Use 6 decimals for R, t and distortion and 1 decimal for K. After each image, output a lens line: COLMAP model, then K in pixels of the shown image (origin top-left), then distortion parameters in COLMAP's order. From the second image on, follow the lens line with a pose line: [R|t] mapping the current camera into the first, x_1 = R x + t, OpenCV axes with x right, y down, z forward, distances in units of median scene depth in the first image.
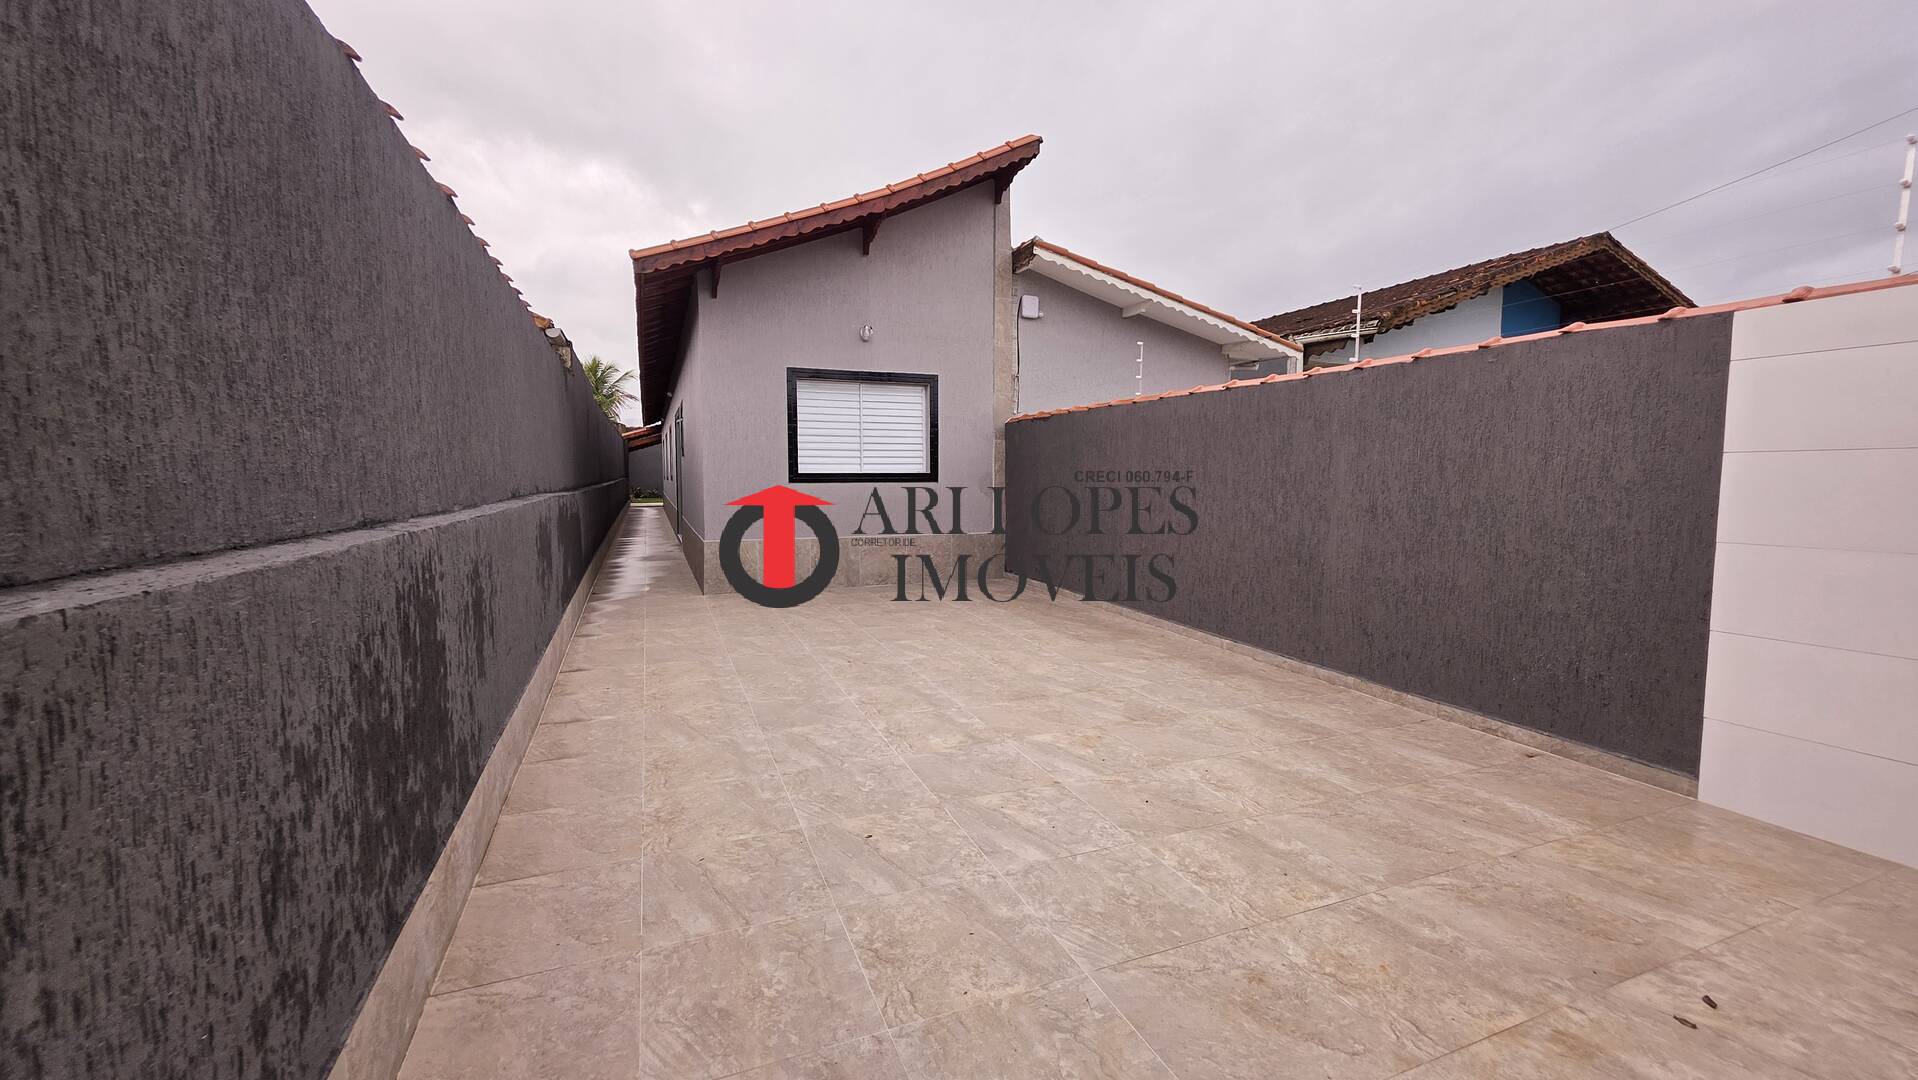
lens RADIAL K [[769.9, 0, 958.1], [0, 769.9, 530.4], [0, 0, 1]] dist [0.008246, 0.000030]
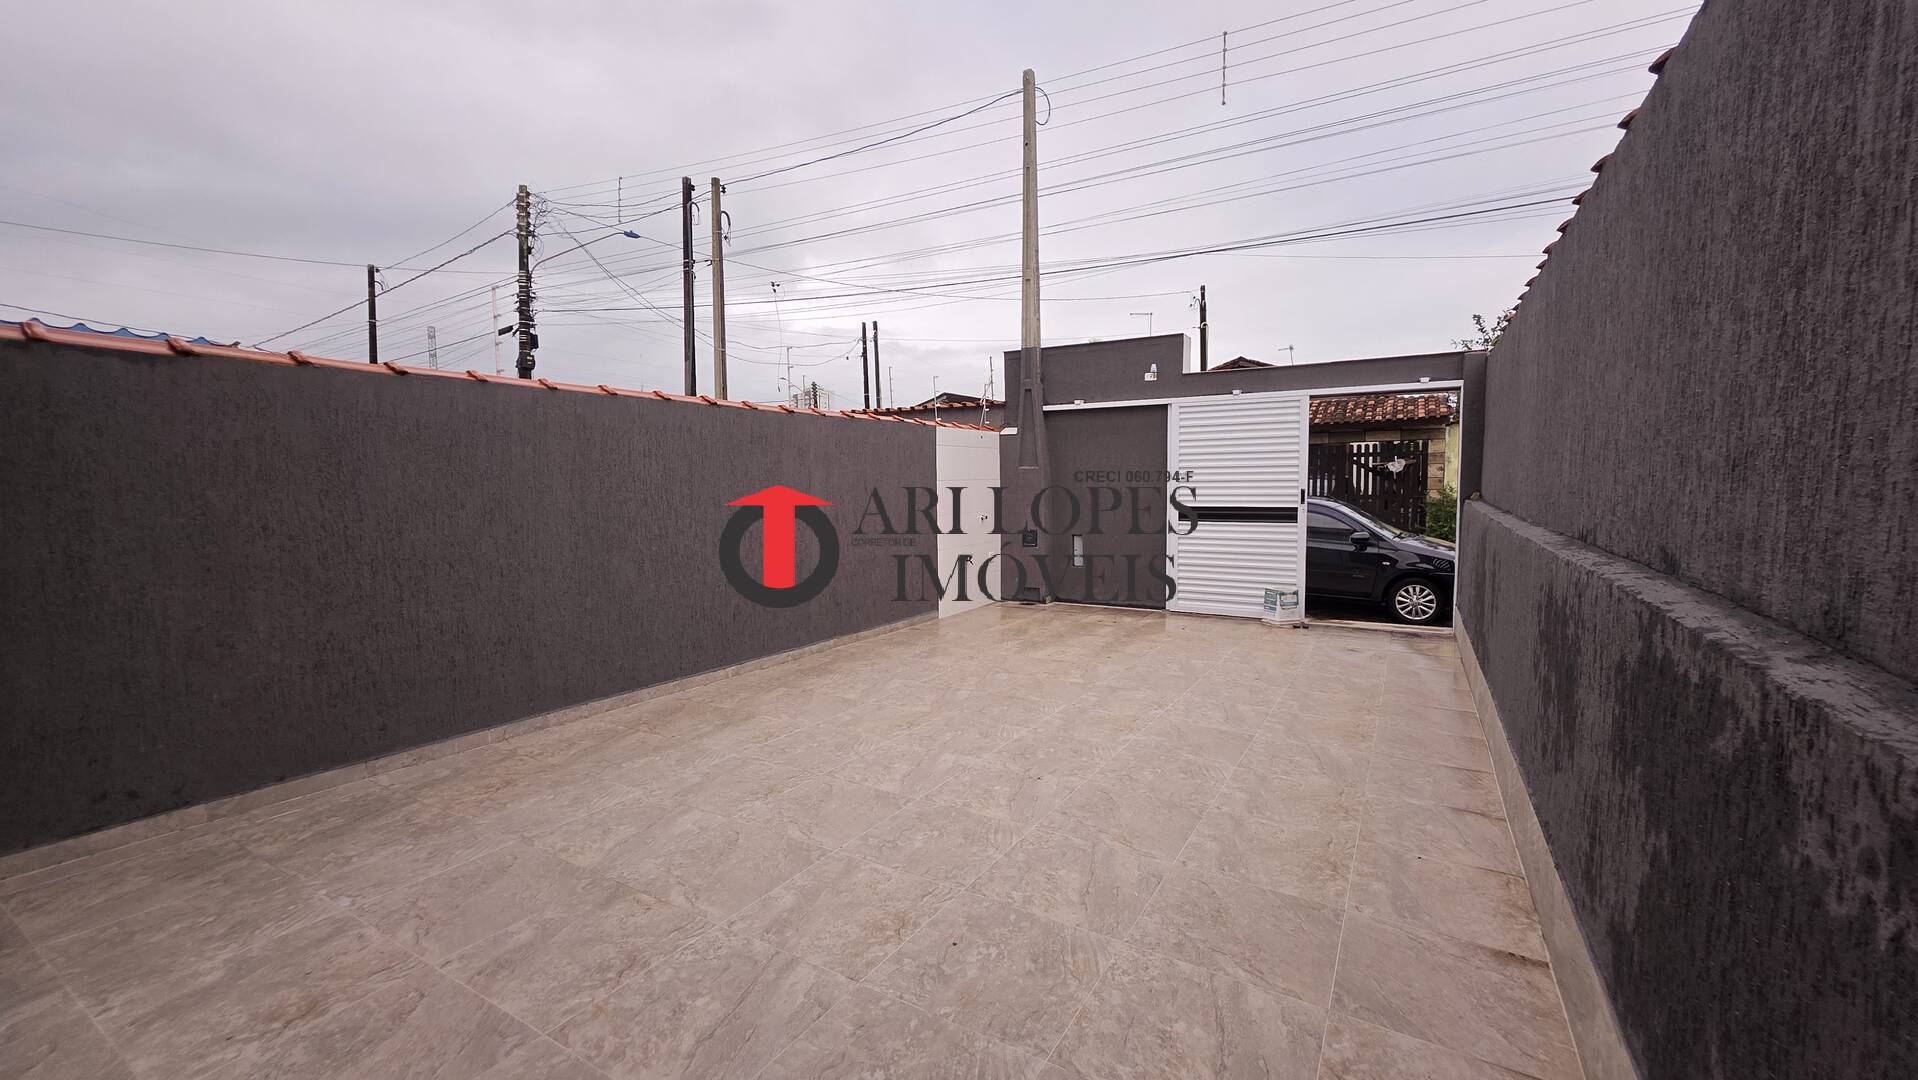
lens RADIAL K [[769.9, 0, 958.1], [0, 769.9, 530.4], [0, 0, 1]] dist [0.008246, 0.000030]
pose [[-0.606164, -0.047865, 0.793898, -0.739634], [0.068082, 0.991401, 0.111756, -0.147657], [-0.792421, 0.121793, -0.597692, 1.701399]]
